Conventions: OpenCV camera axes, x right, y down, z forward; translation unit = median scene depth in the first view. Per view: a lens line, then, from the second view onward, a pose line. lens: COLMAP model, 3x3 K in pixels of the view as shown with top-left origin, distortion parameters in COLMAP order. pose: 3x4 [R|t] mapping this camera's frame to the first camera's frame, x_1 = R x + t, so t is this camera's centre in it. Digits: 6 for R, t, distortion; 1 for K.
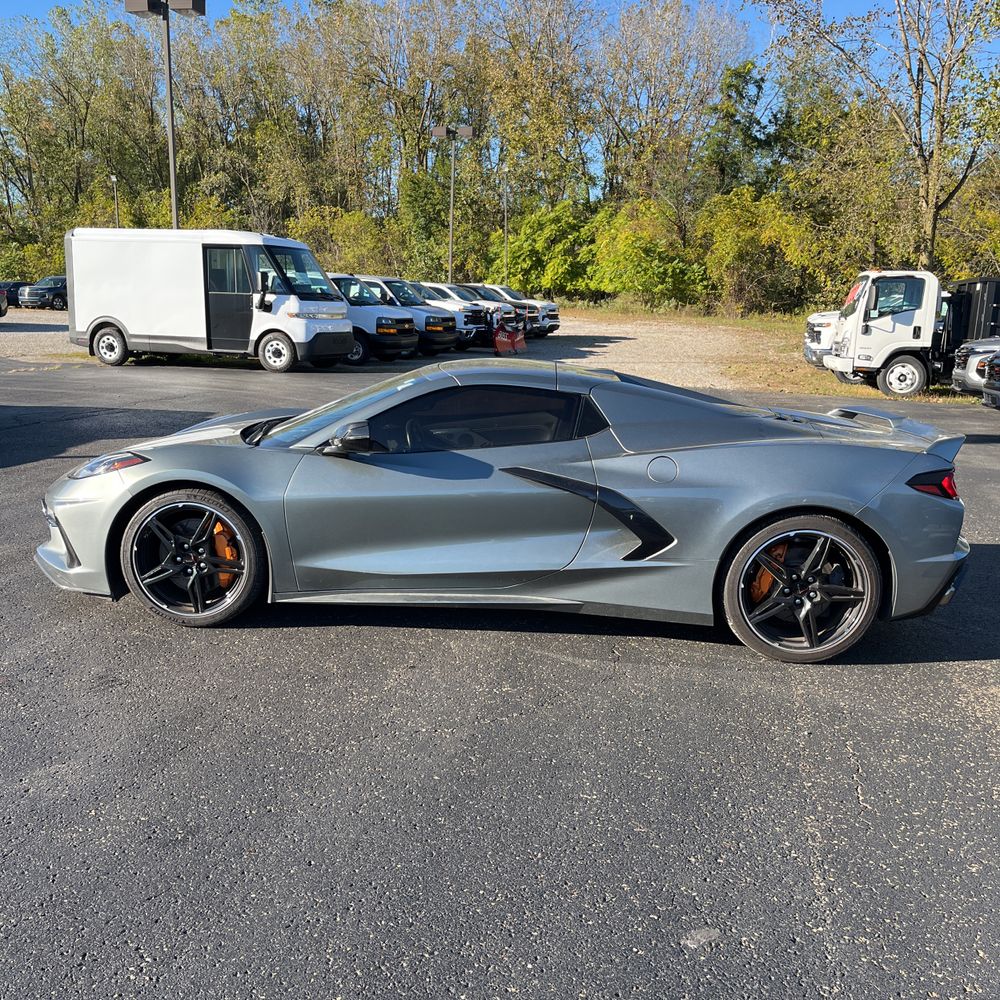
lens RADIAL K [[1020.0, 0, 503.8], [0, 1020.0, 496.7], [0, 0, 1]] dist [0.015066, 0.000000]
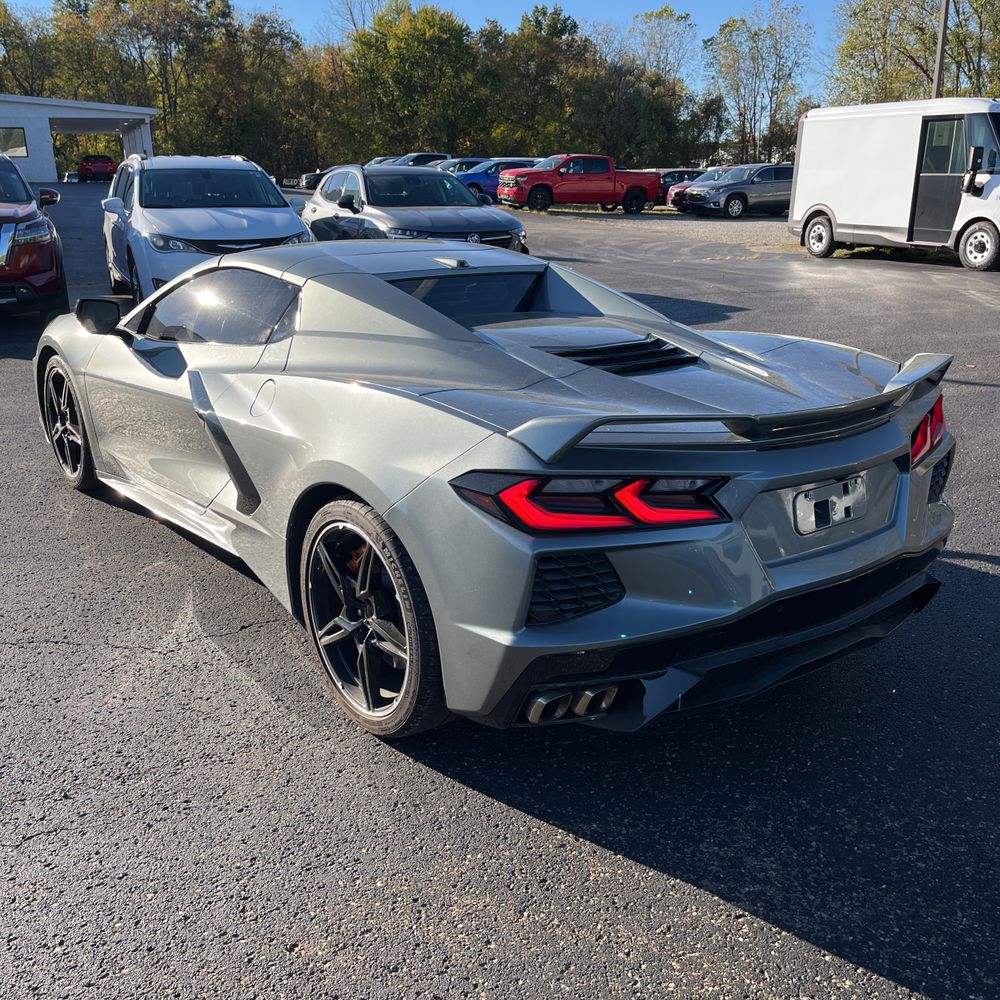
lens RADIAL K [[1020.0, 0, 492.2], [0, 1020.0, 505.3], [0, 0, 1]] dist [0.015066, 0.000000]
pose [[0.644831, 0.209958, -0.734922, 0.181900], [-0.130510, 0.977656, 0.164792, -0.020676], [0.753100, -0.010348, 0.657824, 0.150319]]
